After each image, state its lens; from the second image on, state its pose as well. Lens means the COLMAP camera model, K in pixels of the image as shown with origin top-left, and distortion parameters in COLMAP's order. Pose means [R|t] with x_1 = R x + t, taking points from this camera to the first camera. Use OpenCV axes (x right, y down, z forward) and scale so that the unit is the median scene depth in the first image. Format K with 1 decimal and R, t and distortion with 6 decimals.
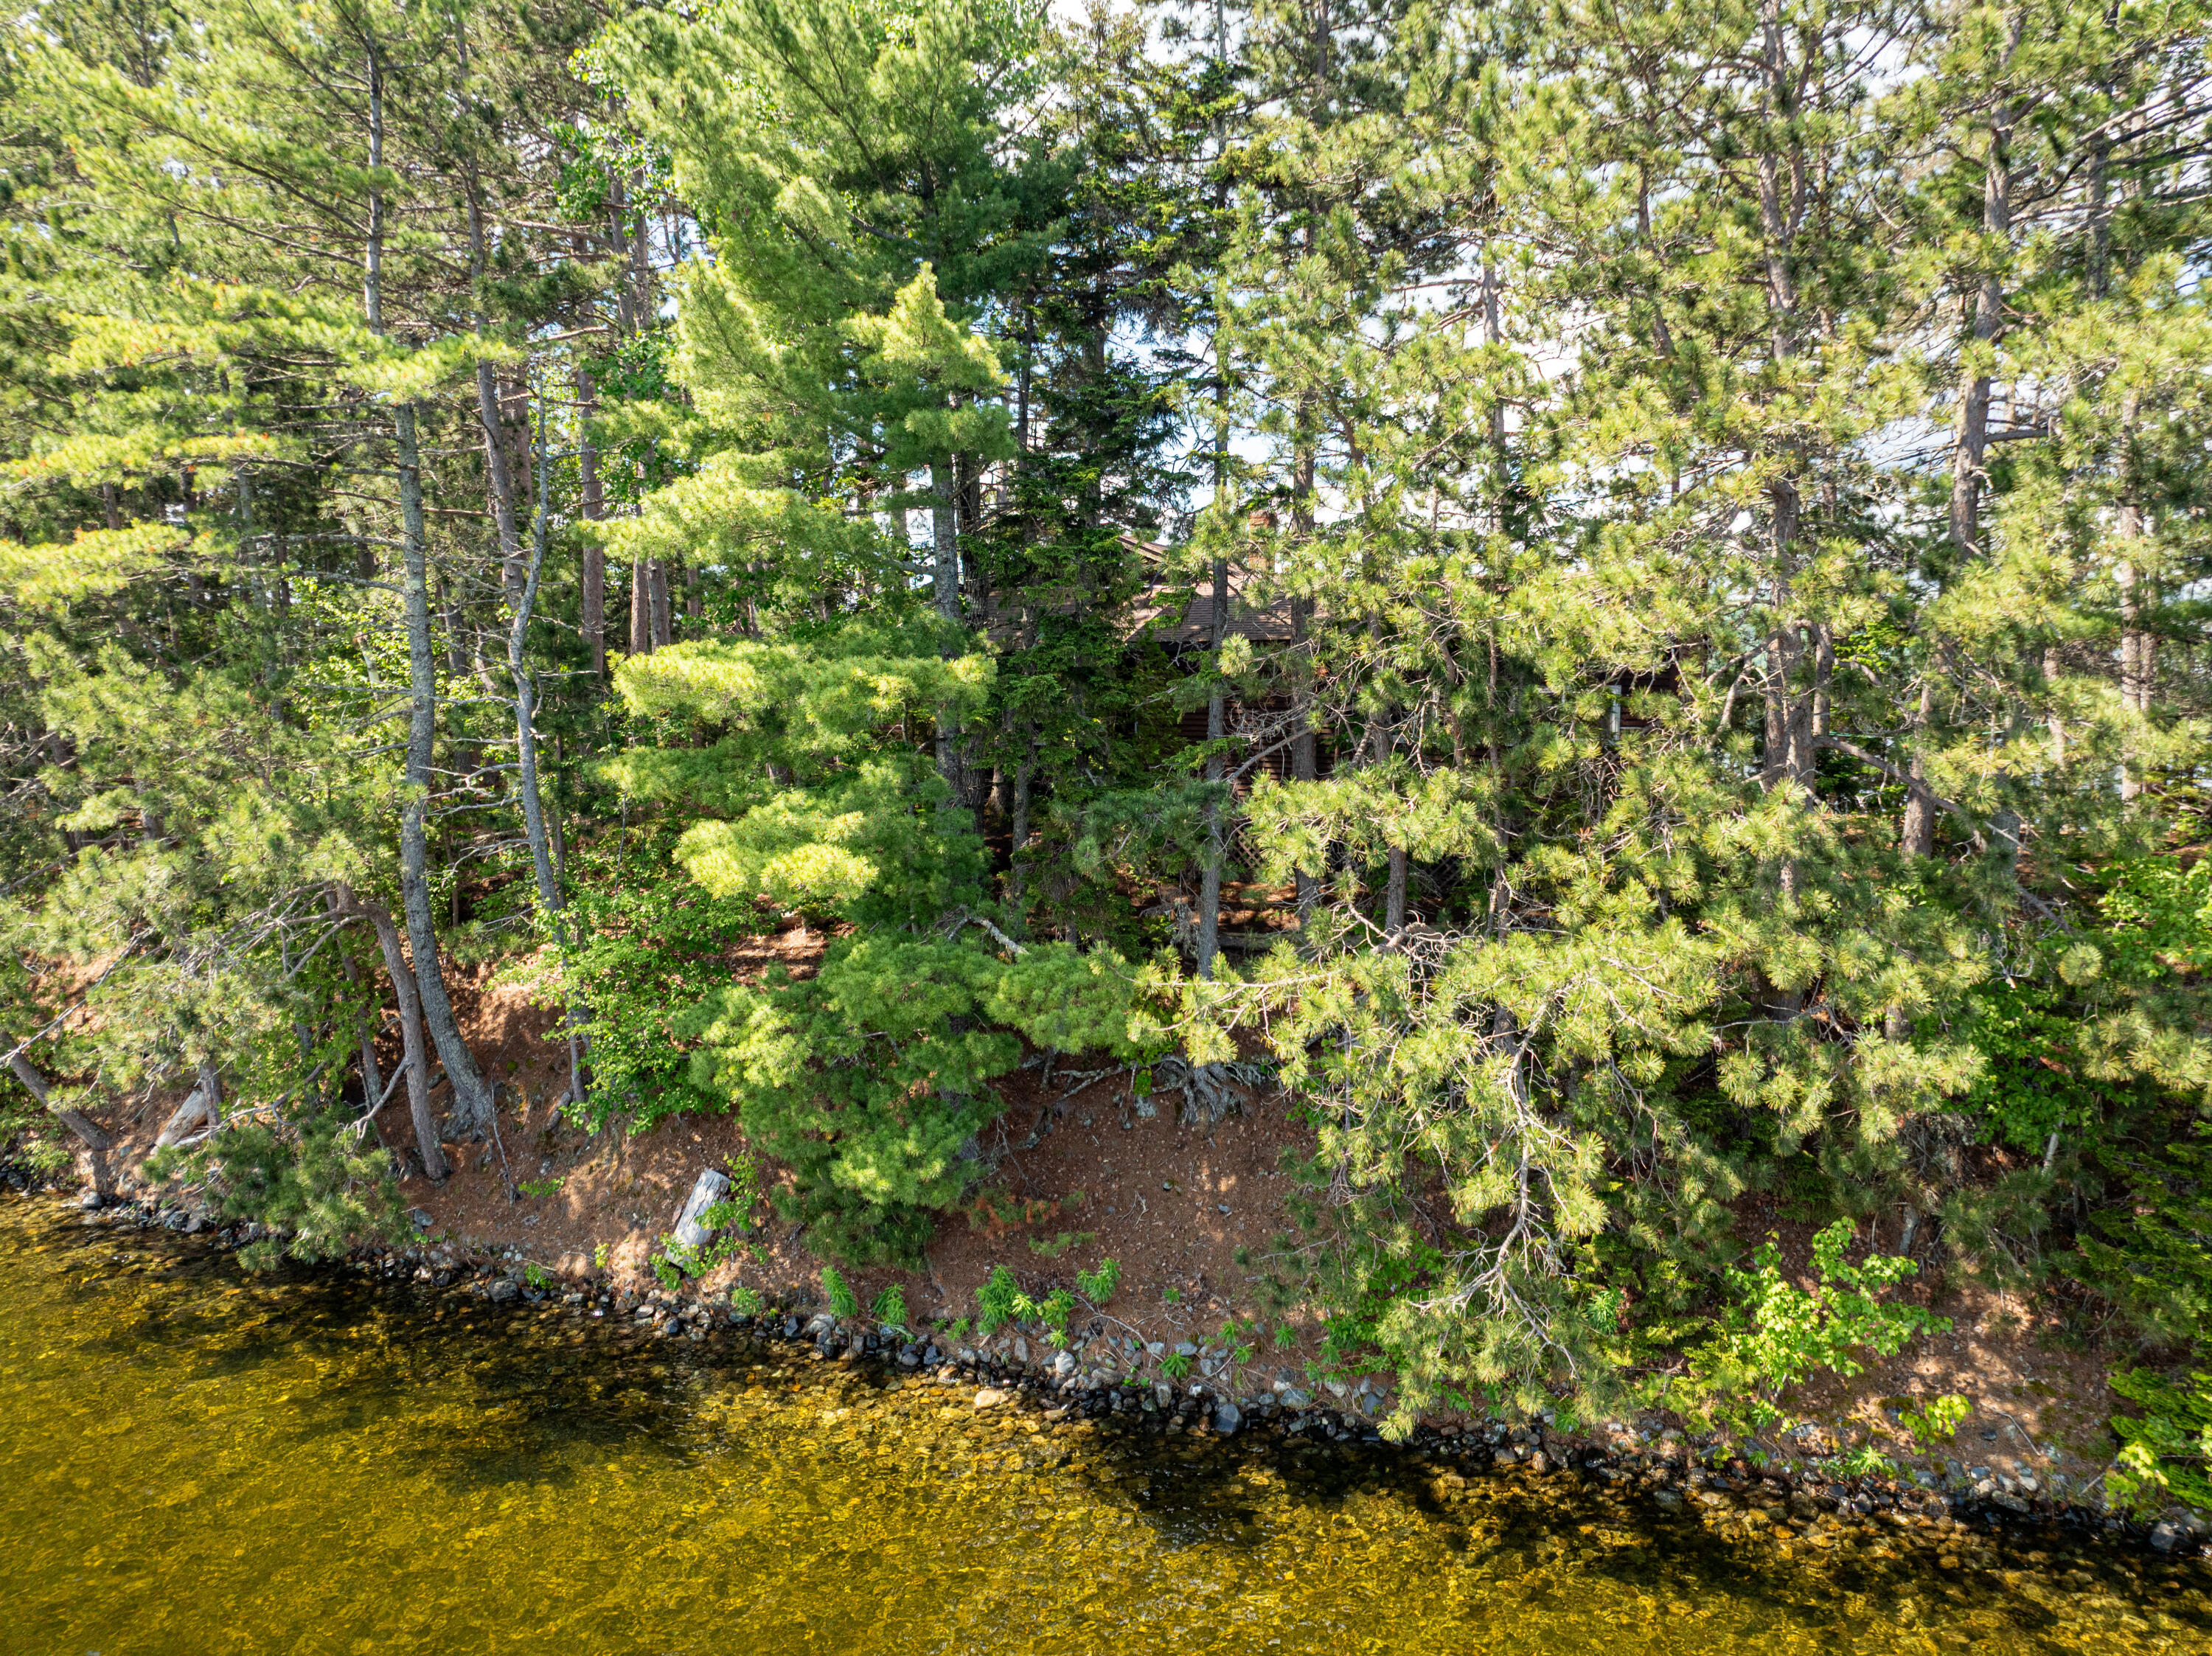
lens RADIAL K [[1578.0, 0, 1094.2], [0, 1578.0, 818.8], [0, 0, 1]] dist [-0.035750, 0.006937]
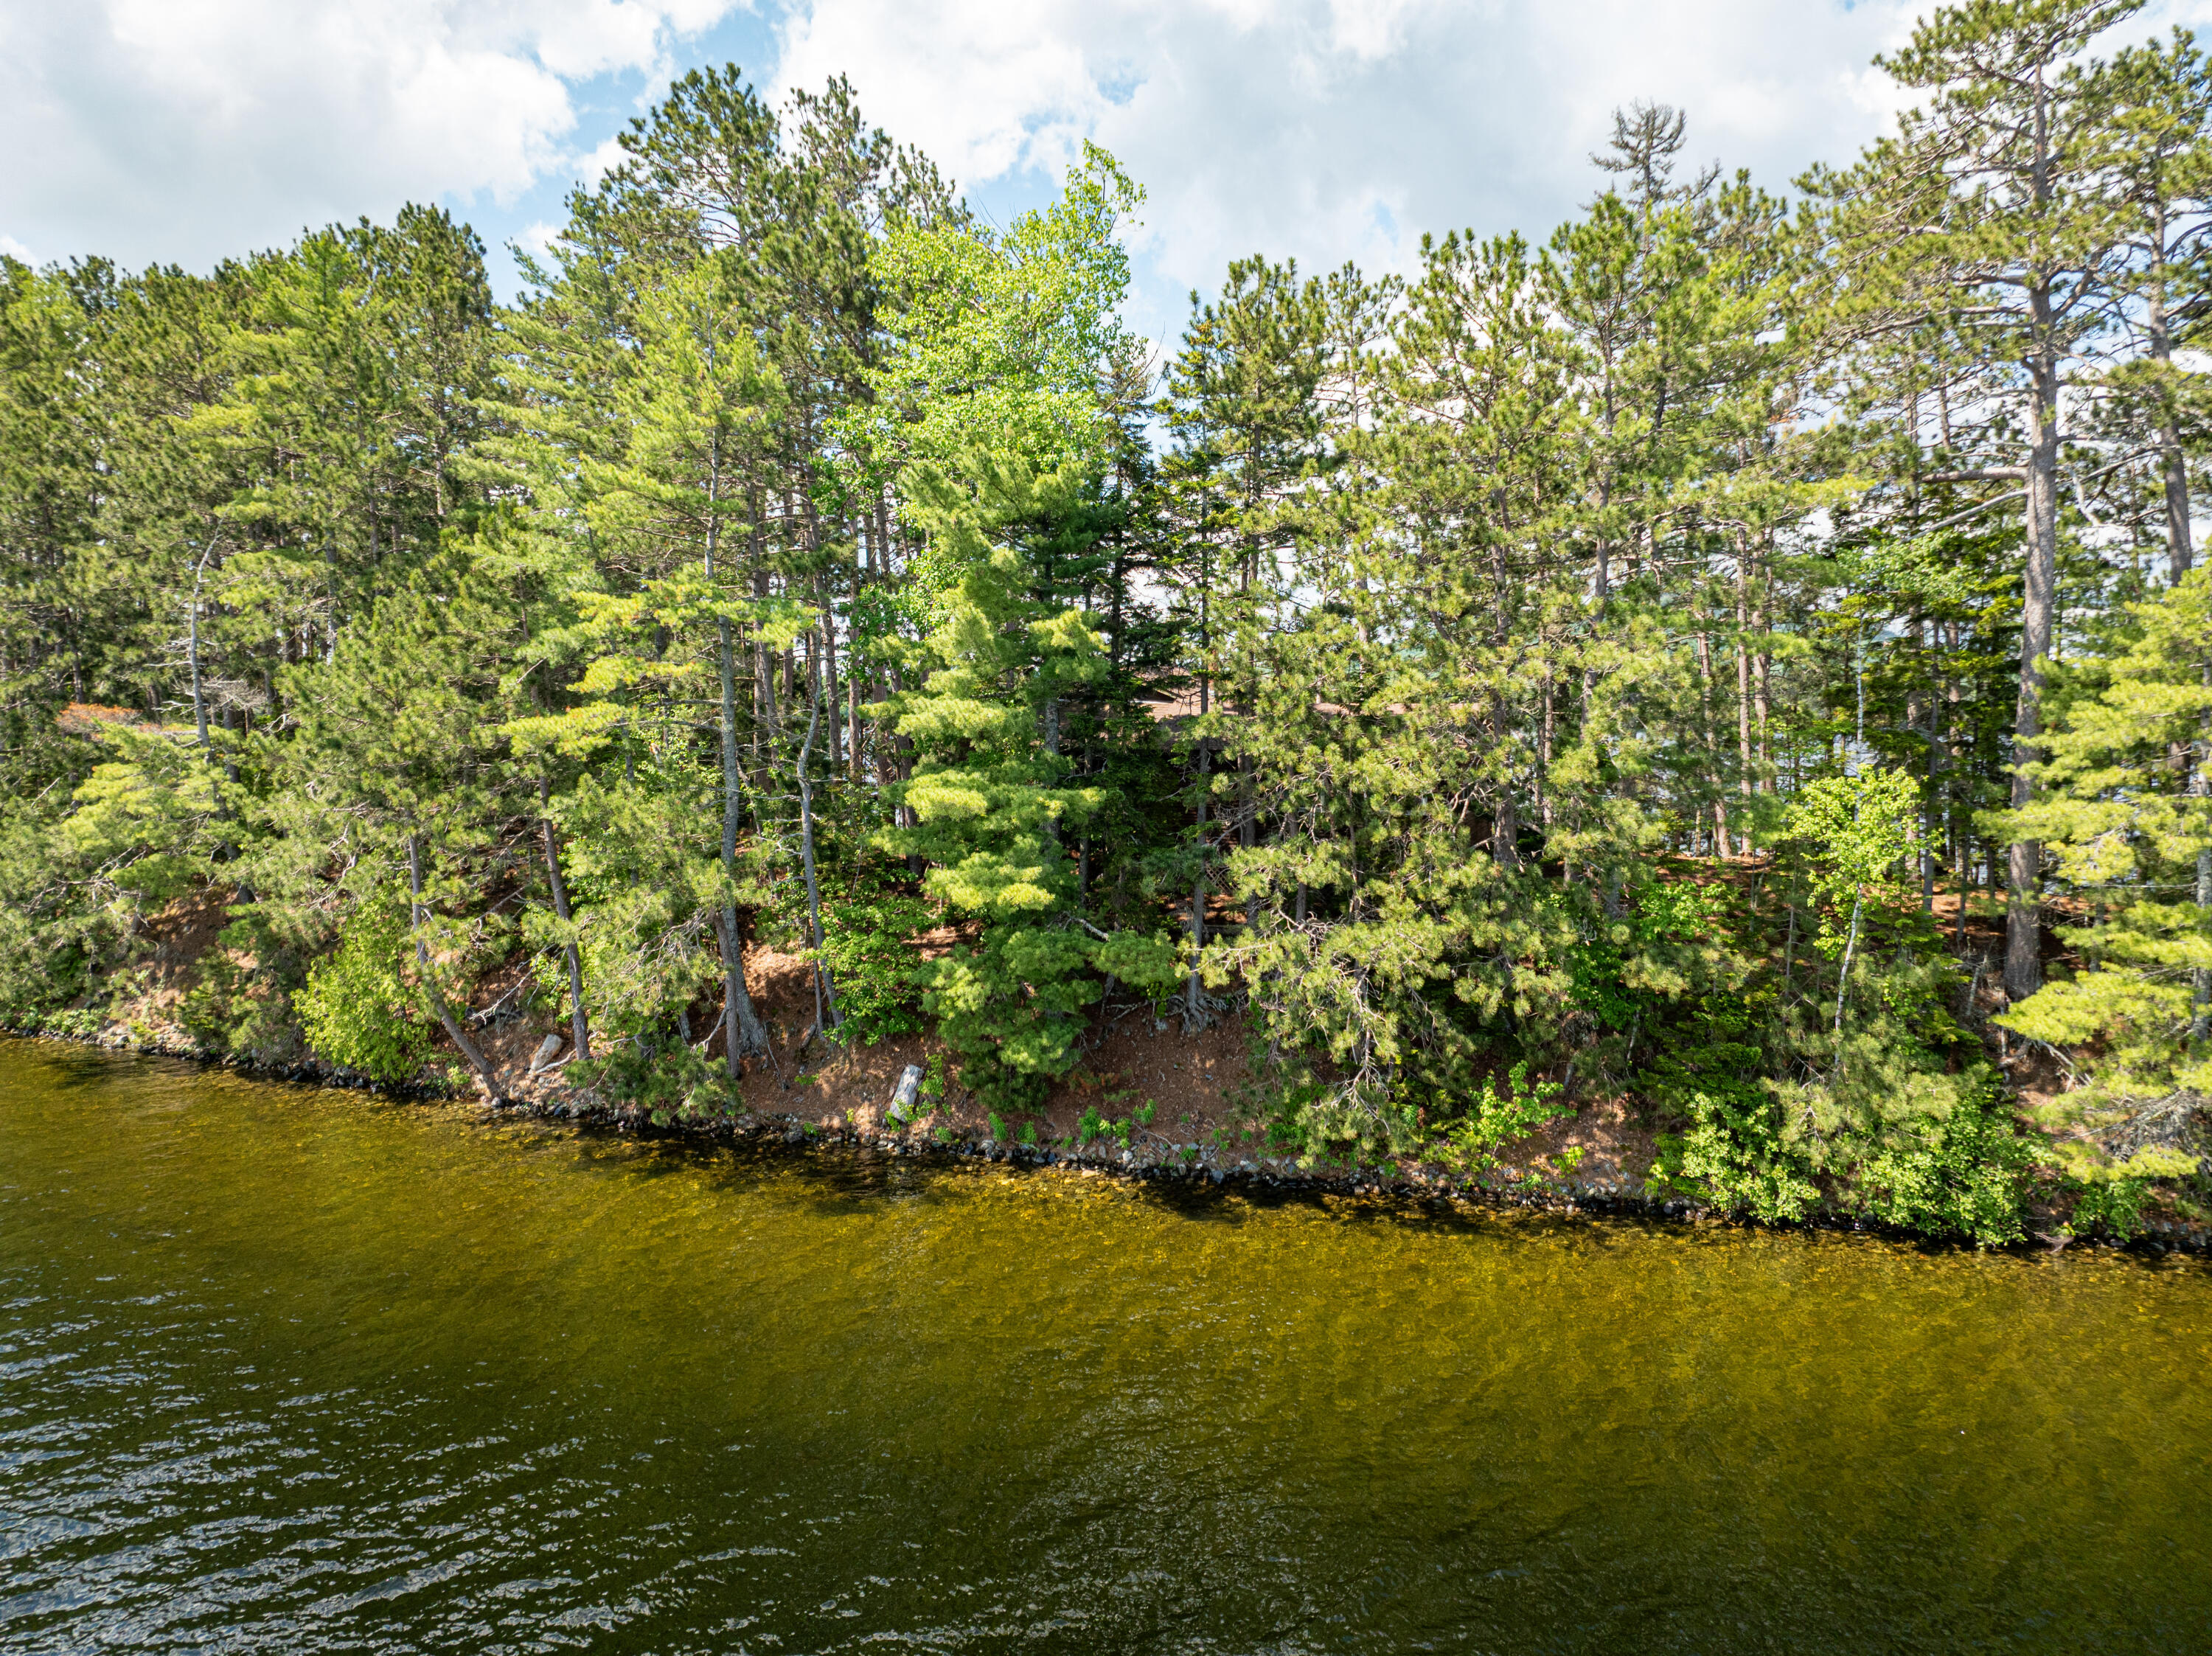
lens RADIAL K [[1542.3, 0, 1094.3], [0, 1542.3, 834.5], [0, 0, 1]] dist [-0.002098, -0.078175]
pose [[0.997996, -0.009689, 0.062530, -0.197390], [0.008989, 0.999894, 0.011472, -0.066541], [-0.062635, -0.010887, 0.997977, -0.957274]]
